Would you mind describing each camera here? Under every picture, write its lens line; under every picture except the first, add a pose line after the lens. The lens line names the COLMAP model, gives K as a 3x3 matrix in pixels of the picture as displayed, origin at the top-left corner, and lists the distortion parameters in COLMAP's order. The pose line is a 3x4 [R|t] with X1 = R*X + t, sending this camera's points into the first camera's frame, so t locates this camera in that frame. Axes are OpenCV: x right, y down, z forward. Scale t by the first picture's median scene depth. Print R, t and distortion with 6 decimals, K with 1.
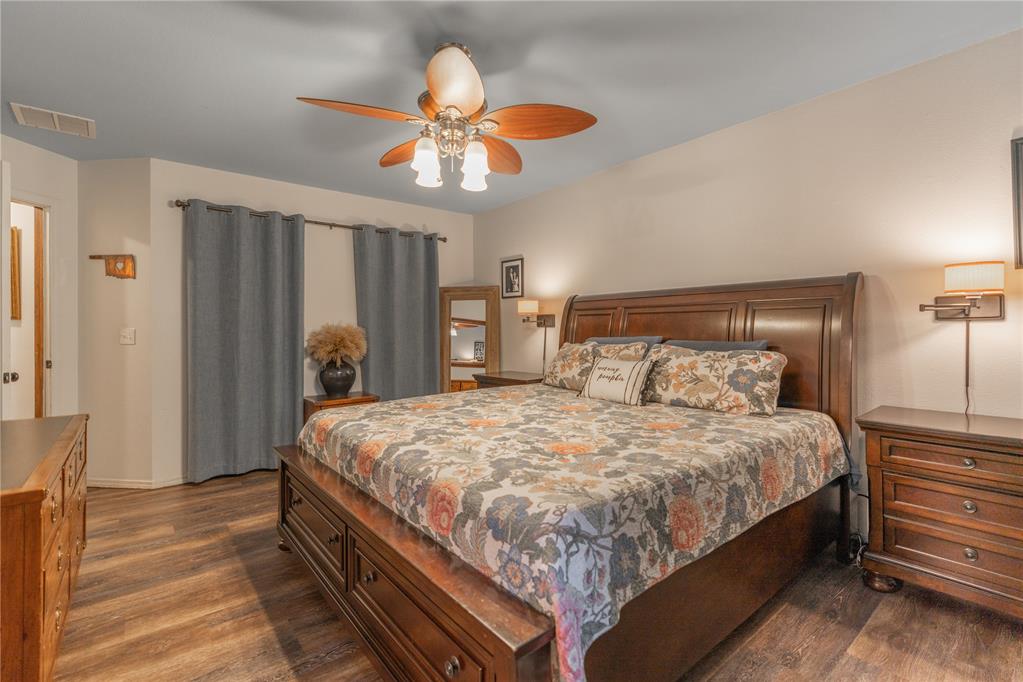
lens RADIAL K [[466.7, 0, 511.2], [0, 466.7, 324.7], [0, 0, 1]] dist [-0.023114, 0.000053]
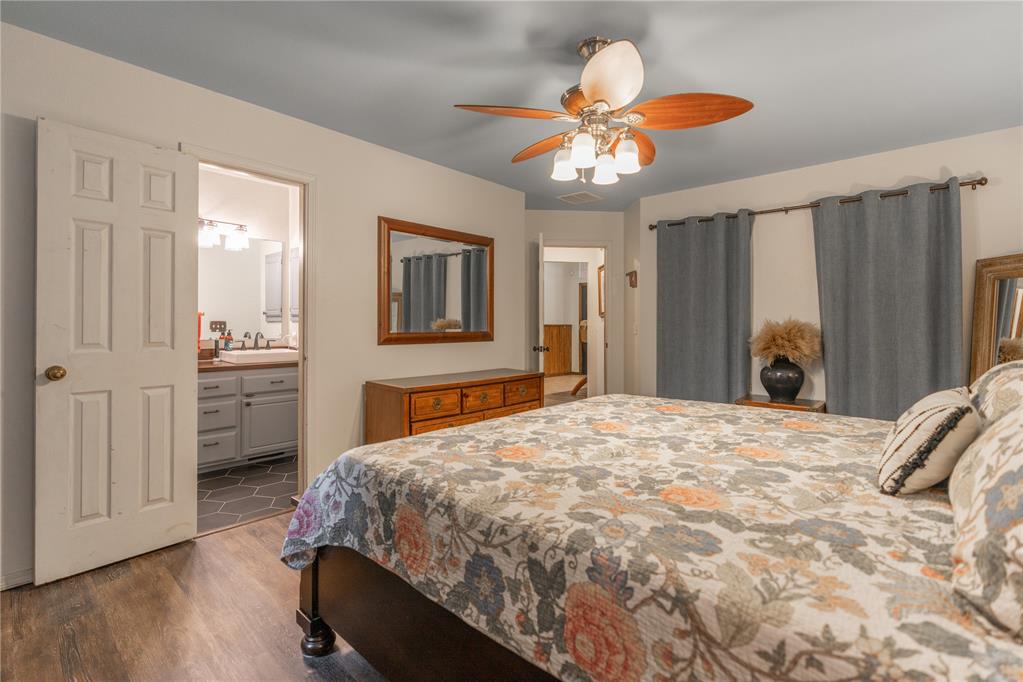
lens RADIAL K [[462.2, 0, 514.9], [0, 462.2, 330.2], [0, 0, 1]] dist [-0.001219, 0.000195]
pose [[0.162351, 0.020559, -0.986519, 0.787196], [0.000963, 0.999779, 0.020994, -0.000620], [0.986733, -0.004359, 0.162296, 0.638312]]
